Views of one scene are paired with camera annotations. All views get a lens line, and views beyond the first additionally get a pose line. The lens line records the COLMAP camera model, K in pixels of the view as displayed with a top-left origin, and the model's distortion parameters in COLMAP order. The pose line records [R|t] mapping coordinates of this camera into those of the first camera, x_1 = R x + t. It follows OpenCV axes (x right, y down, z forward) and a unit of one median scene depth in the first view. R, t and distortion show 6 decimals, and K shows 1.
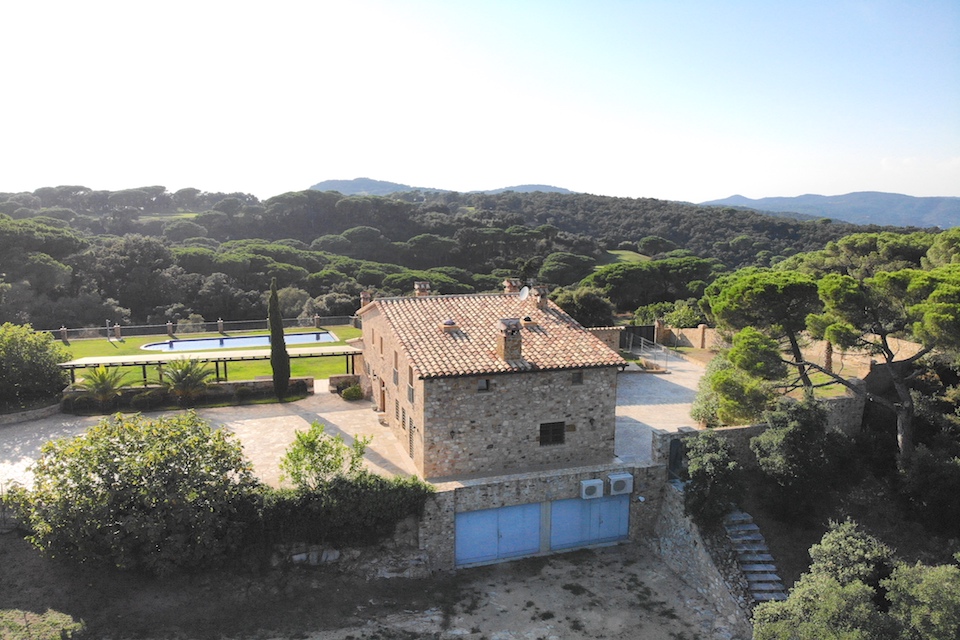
lens RADIAL K [[703.8, 0, 480.0], [0, 703.8, 320.0], [0, 0, 1]] dist [0.166771, -0.427298]
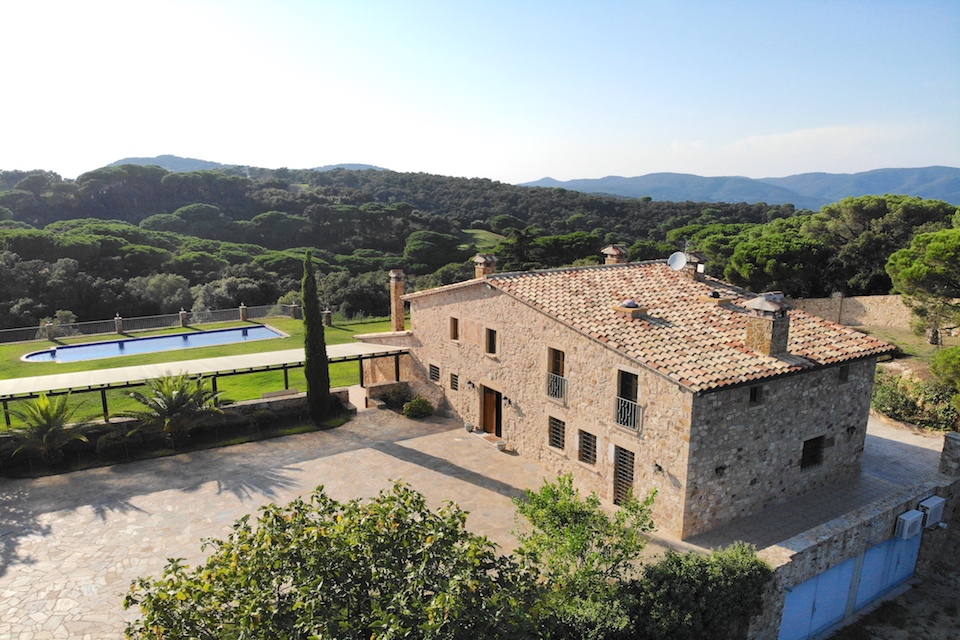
lens RADIAL K [[691.3, 0, 479.5], [0, 691.3, 349.2], [0, 0, 1]] dist [0.172173, -0.398870]
pose [[0.969027, -0.056514, 0.240403, -0.099731], [0.039958, 0.996517, 0.073198, -0.002382], [-0.243702, -0.061324, 0.967909, 0.102705]]
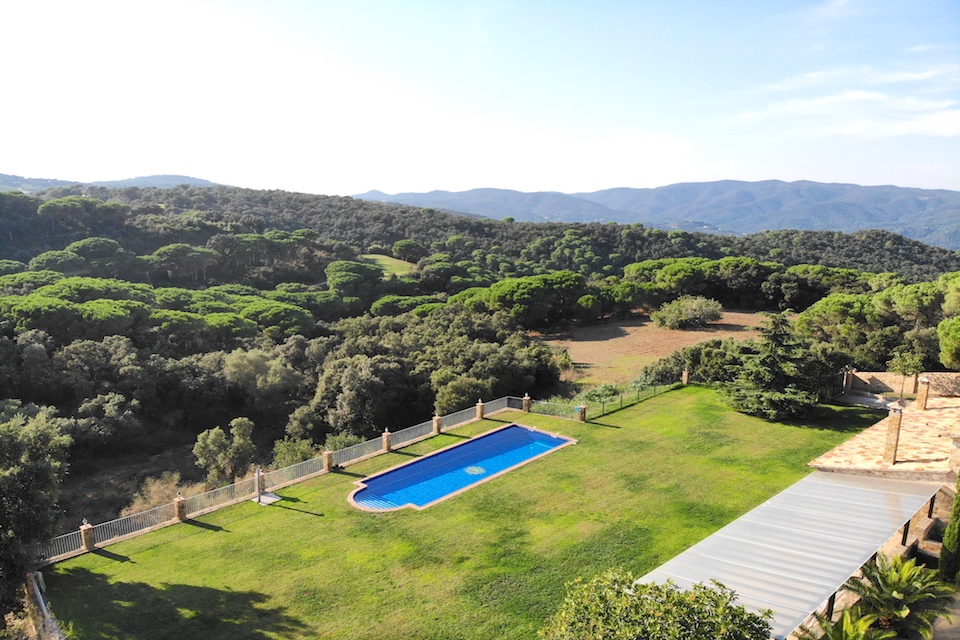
lens RADIAL K [[693.9, 0, 477.5], [0, 693.9, 337.9], [0, 0, 1]] dist [0.152974, -0.321322]
pose [[0.881748, -0.088373, 0.463369, -0.333288], [0.071594, 0.995986, 0.053717, -0.066280], [-0.466256, -0.014190, 0.884536, 0.217408]]
